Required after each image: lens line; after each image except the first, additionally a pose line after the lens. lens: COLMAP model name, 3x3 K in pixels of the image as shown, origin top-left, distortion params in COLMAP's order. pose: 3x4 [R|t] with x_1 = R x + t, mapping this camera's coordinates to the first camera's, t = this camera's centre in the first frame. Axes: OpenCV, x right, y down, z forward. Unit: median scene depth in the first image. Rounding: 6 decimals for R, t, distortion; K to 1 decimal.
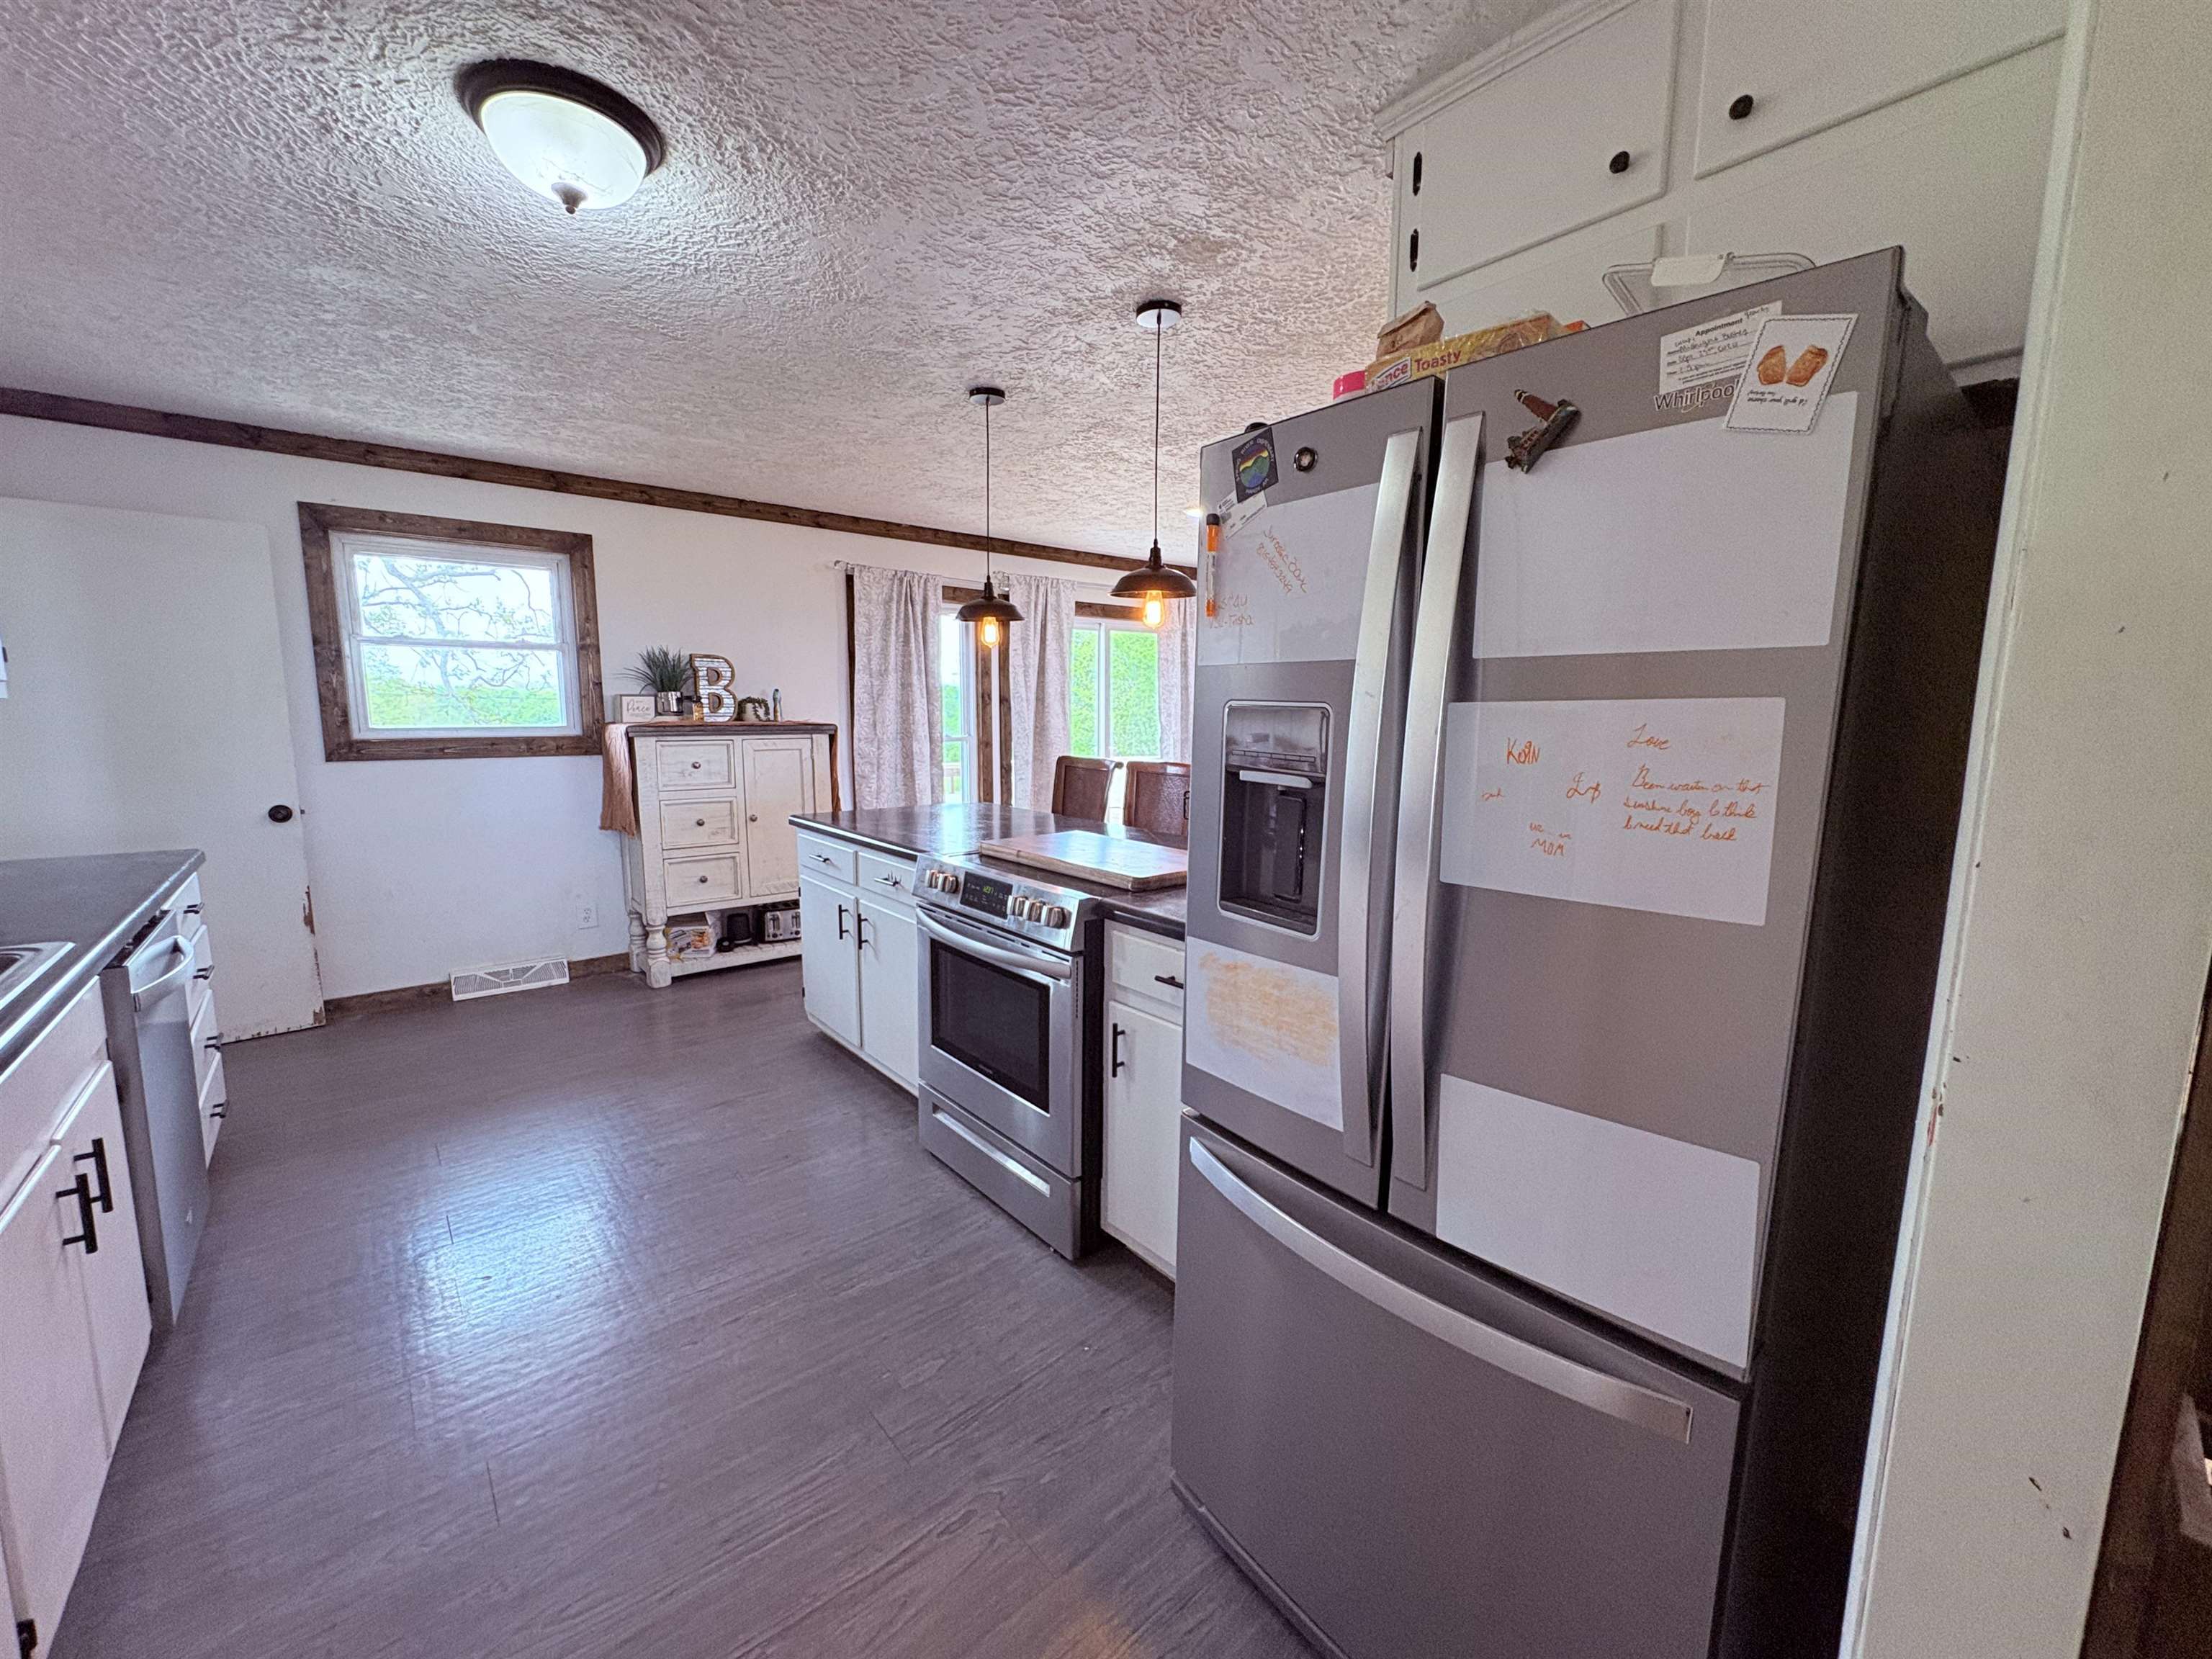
lens RADIAL K [[881.9, 0, 1101.3], [0, 881.9, 831.2], [0, 0, 1]] dist [-0.000340, 0.000241]
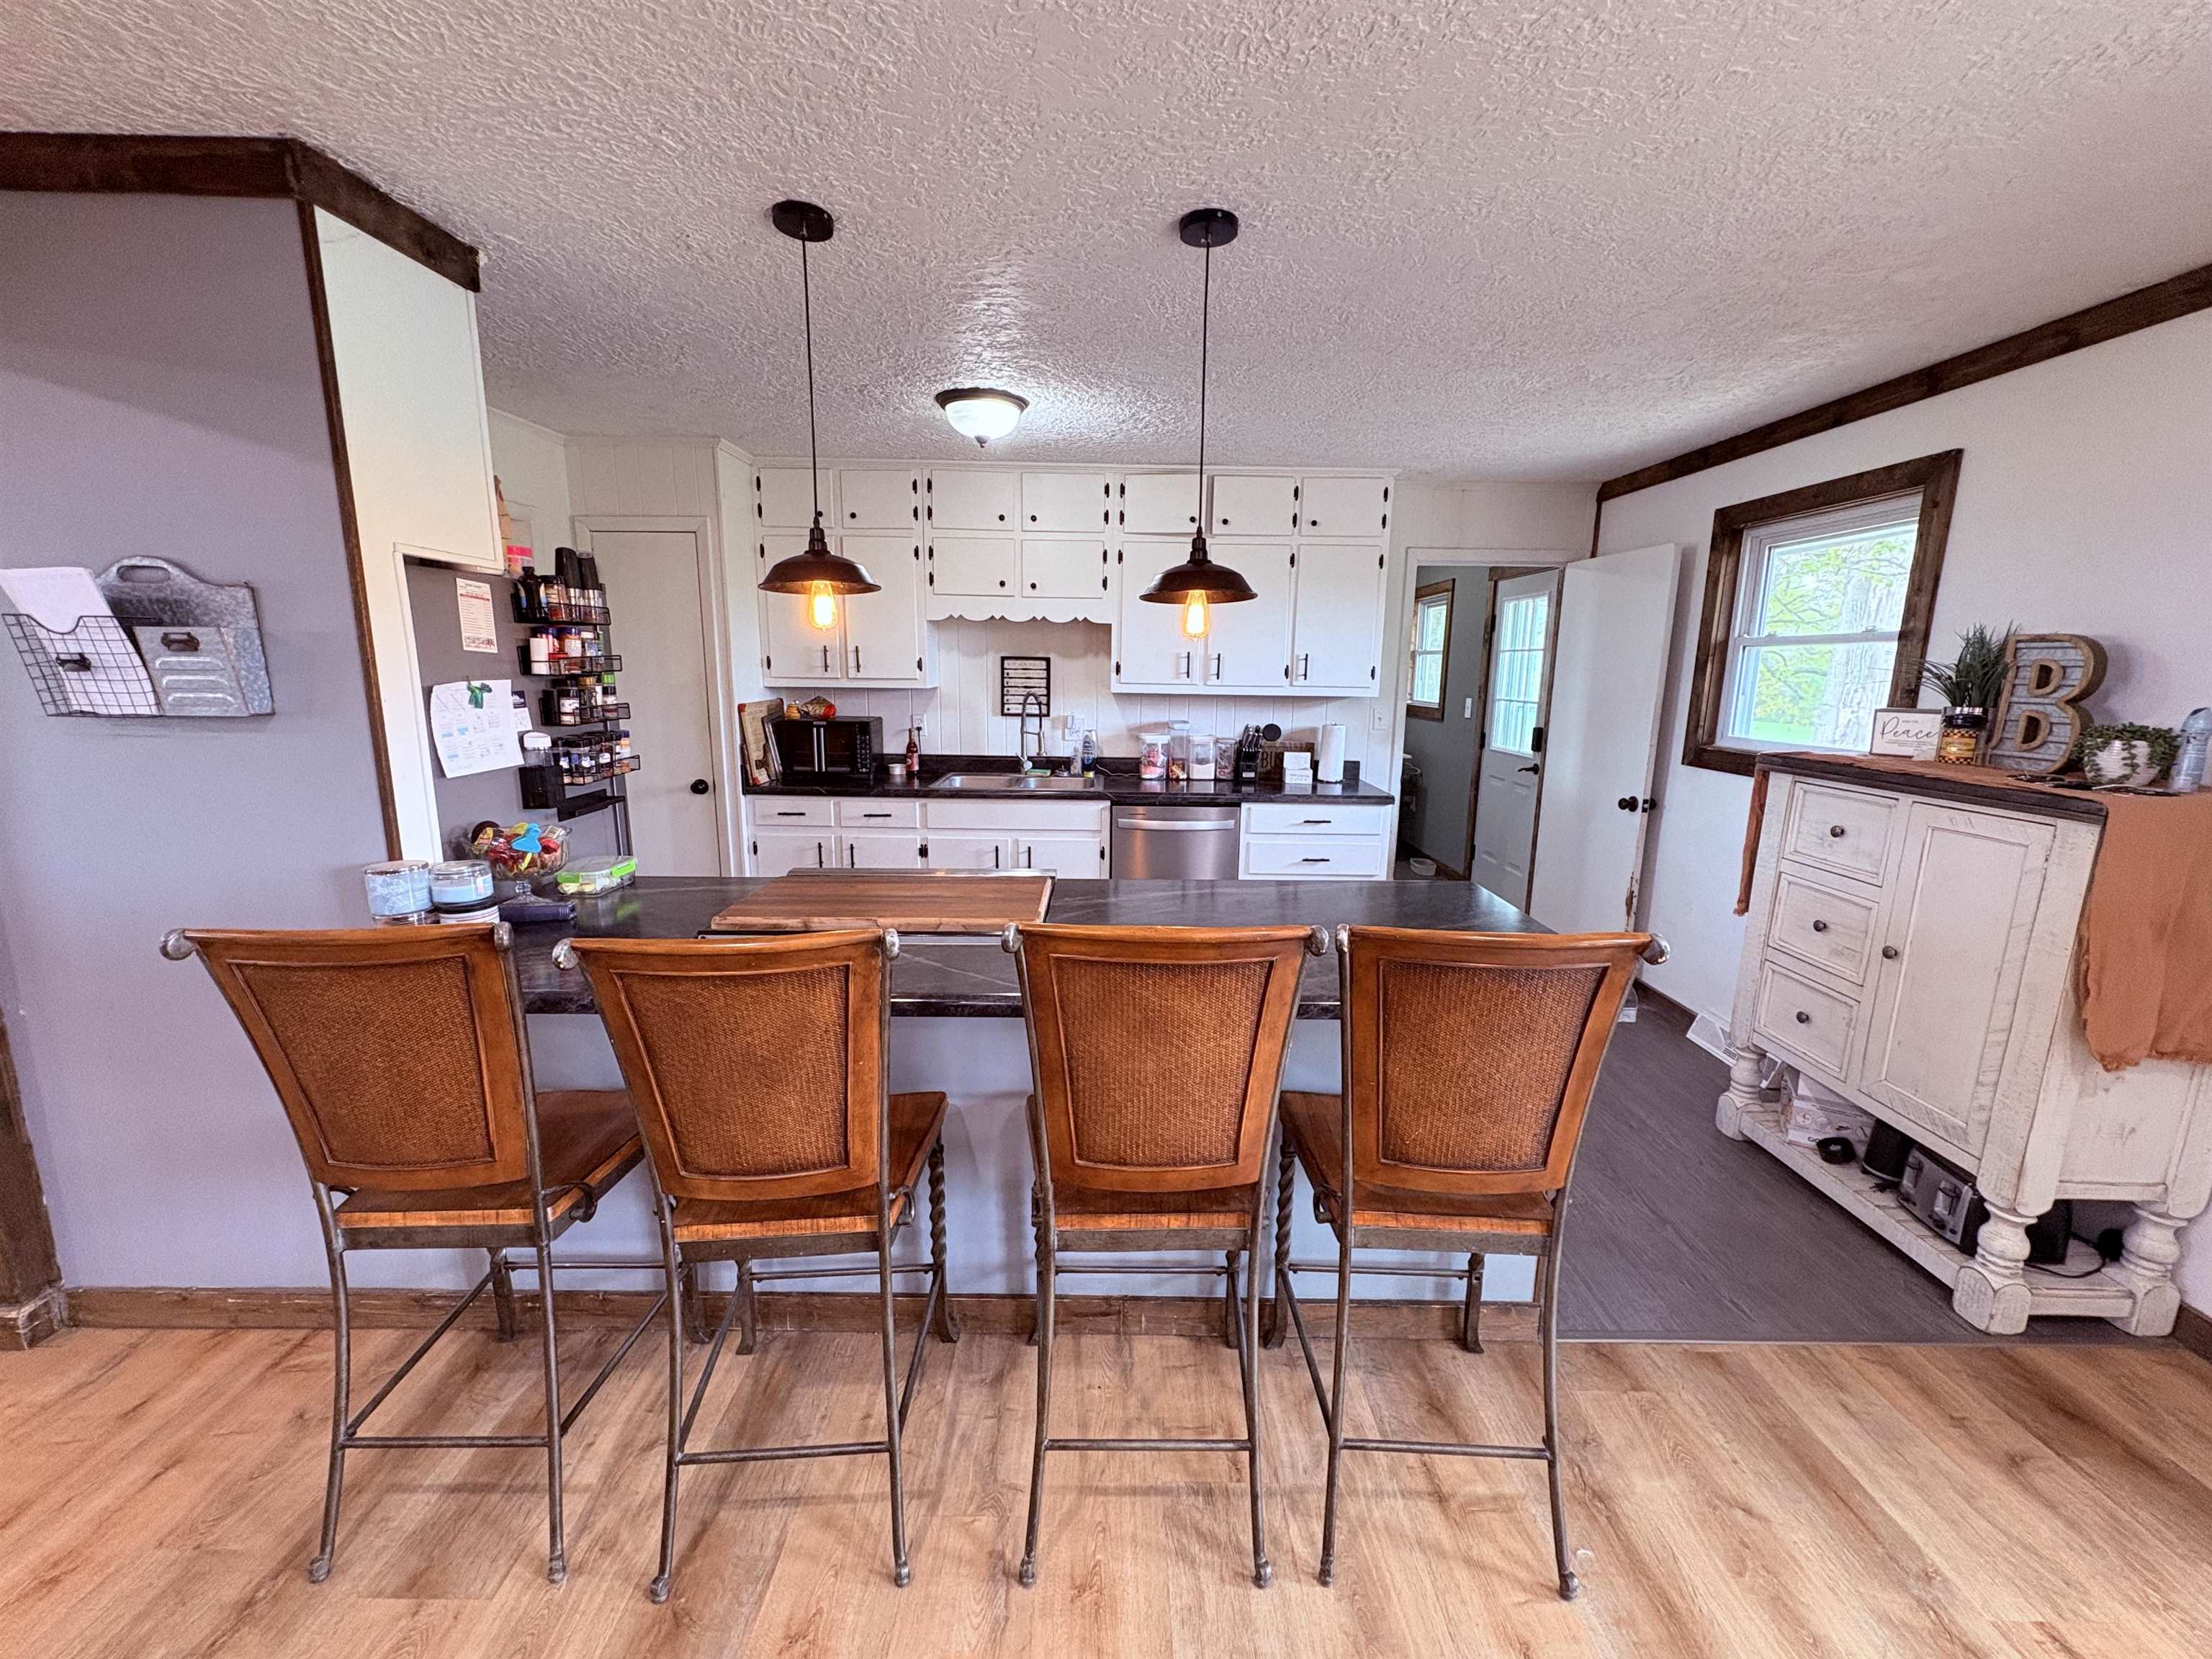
lens RADIAL K [[881.9, 0, 1110.2], [0, 881.9, 829.1], [0, 0, 1]] dist [-0.000340, 0.000241]
pose [[-0.643652, 0.128114, -0.754519, 0.298564], [-0.122795, 0.955828, 0.267047, -0.175756], [0.755403, 0.264537, -0.599489, 0.999152]]
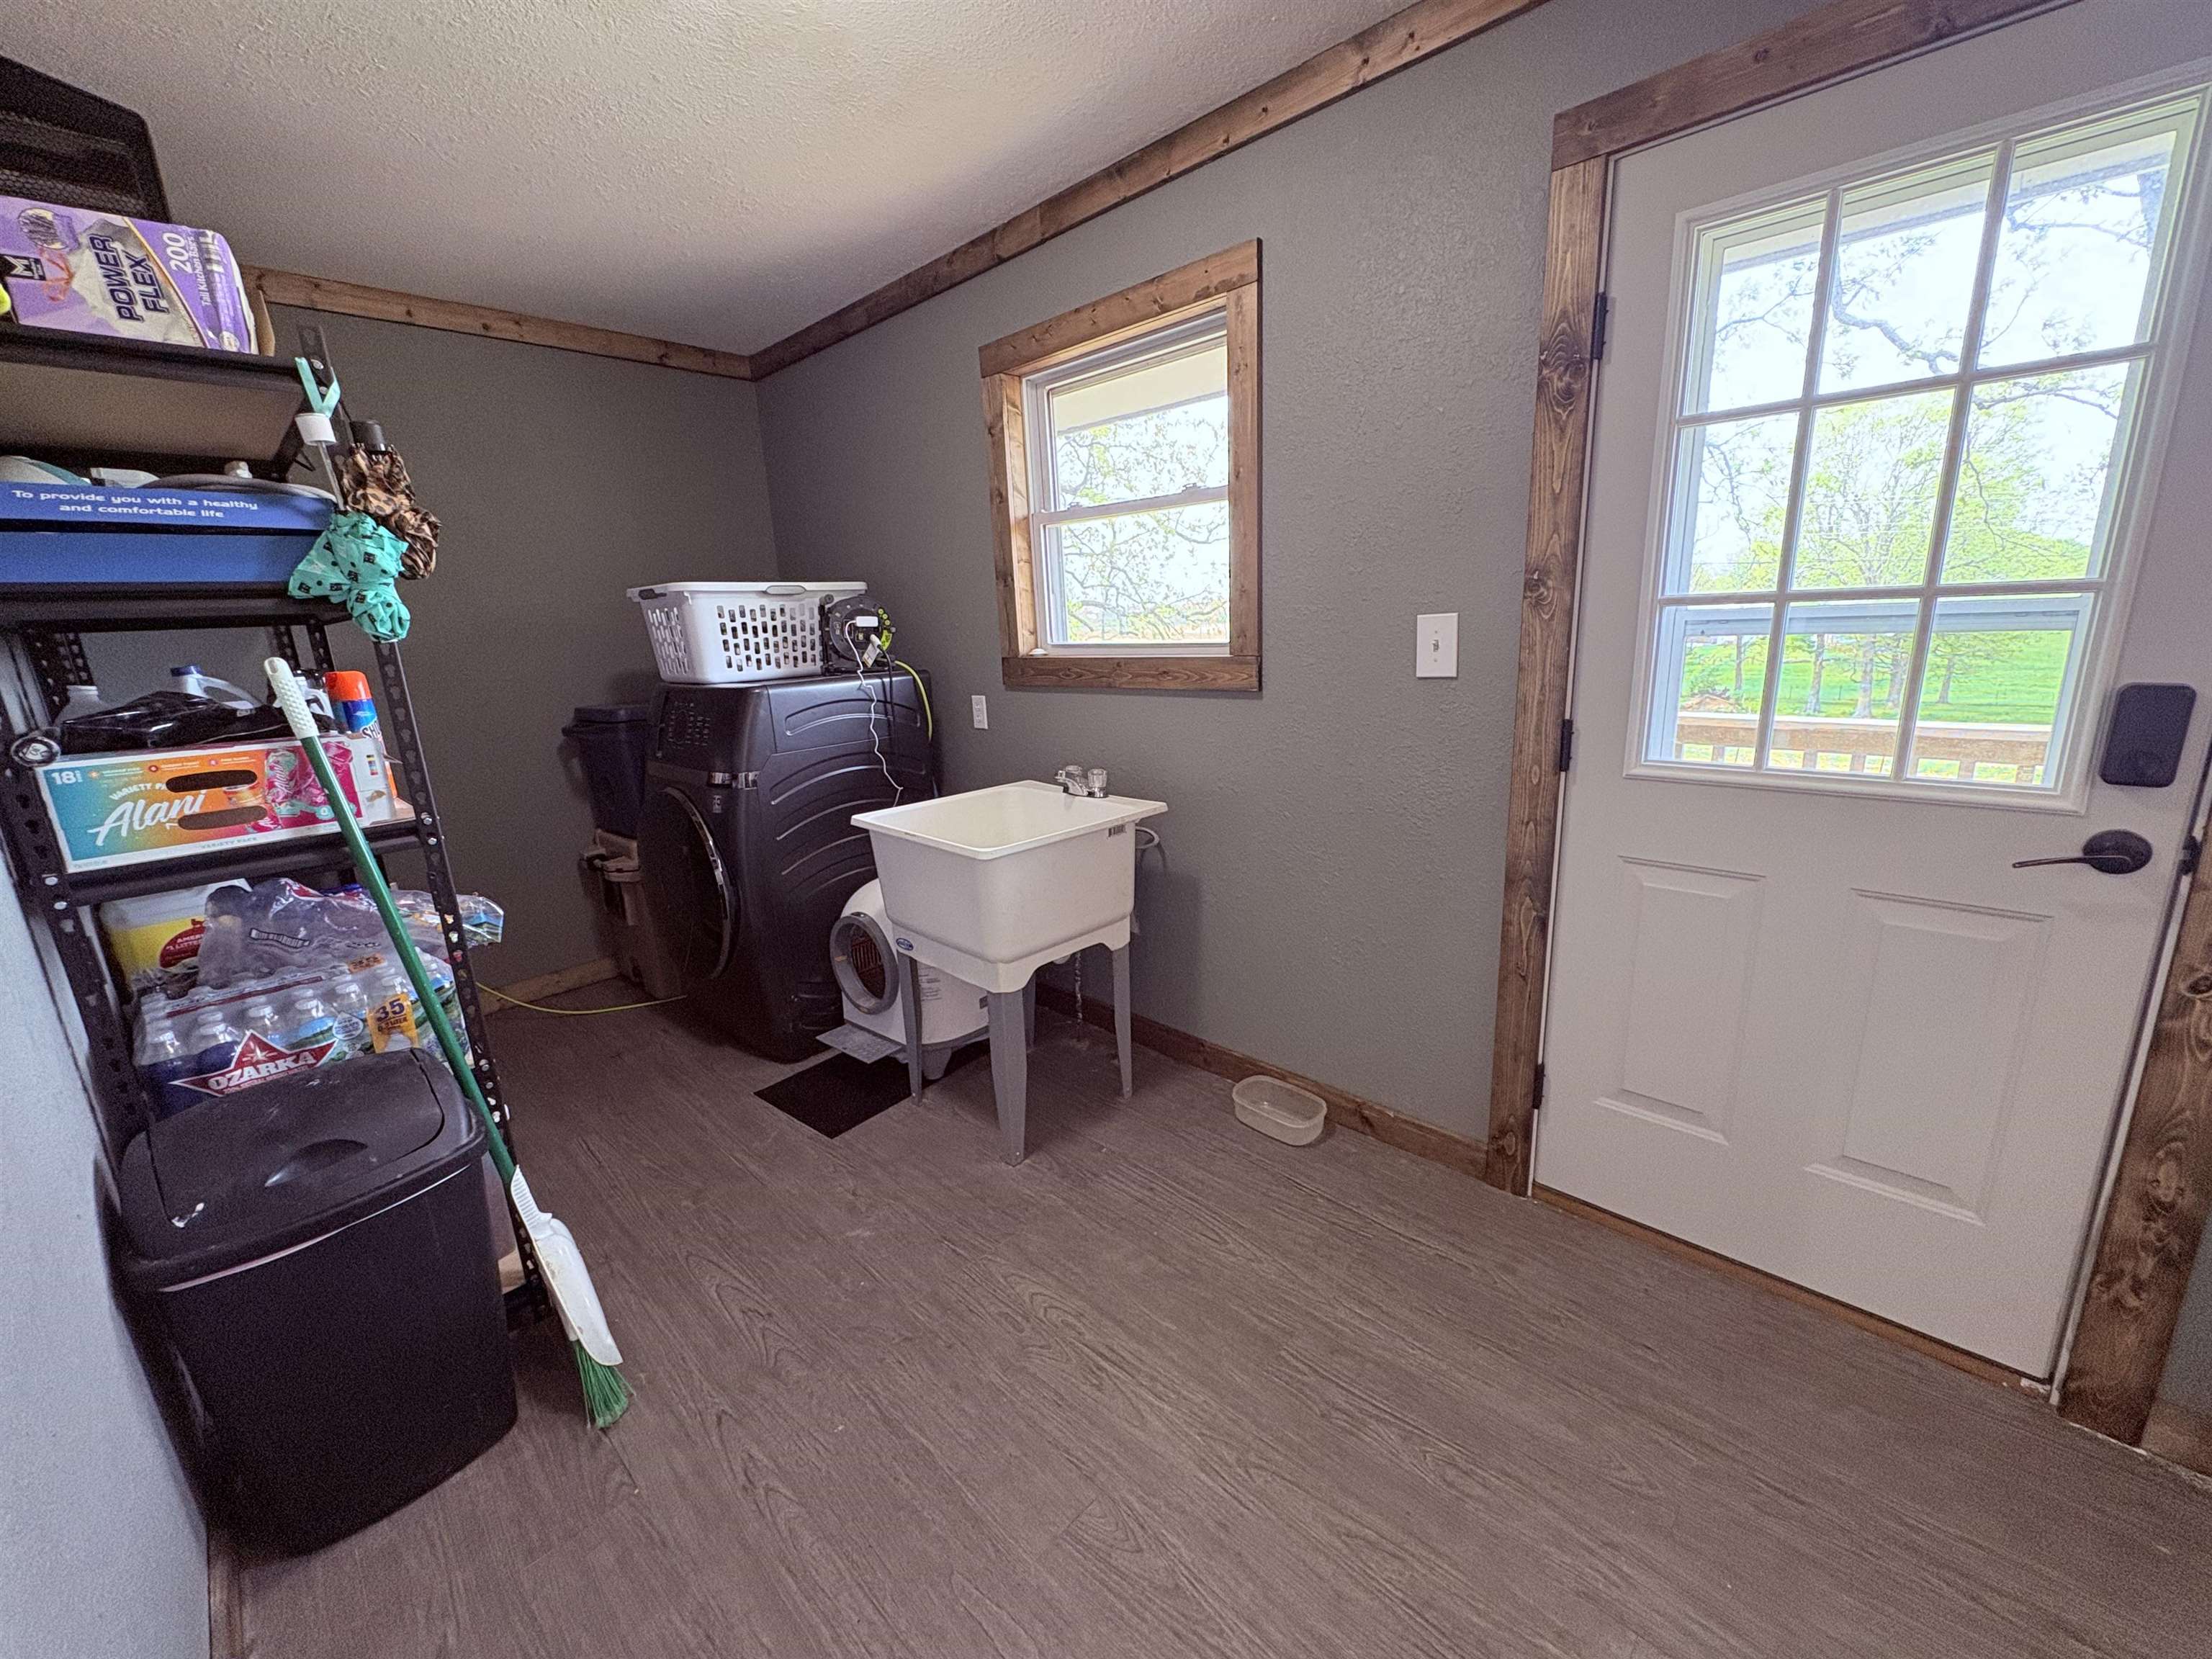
lens RADIAL K [[881.9, 0, 1104.3], [0, 881.9, 831.7], [0, 0, 1]] dist [-0.000340, 0.000241]
pose [[0.105125, 0.230527, -0.967371, -0.757667], [-0.096132, 0.970561, 0.220840, -0.042068], [0.989802, 0.069779, 0.124192, 0.300439]]
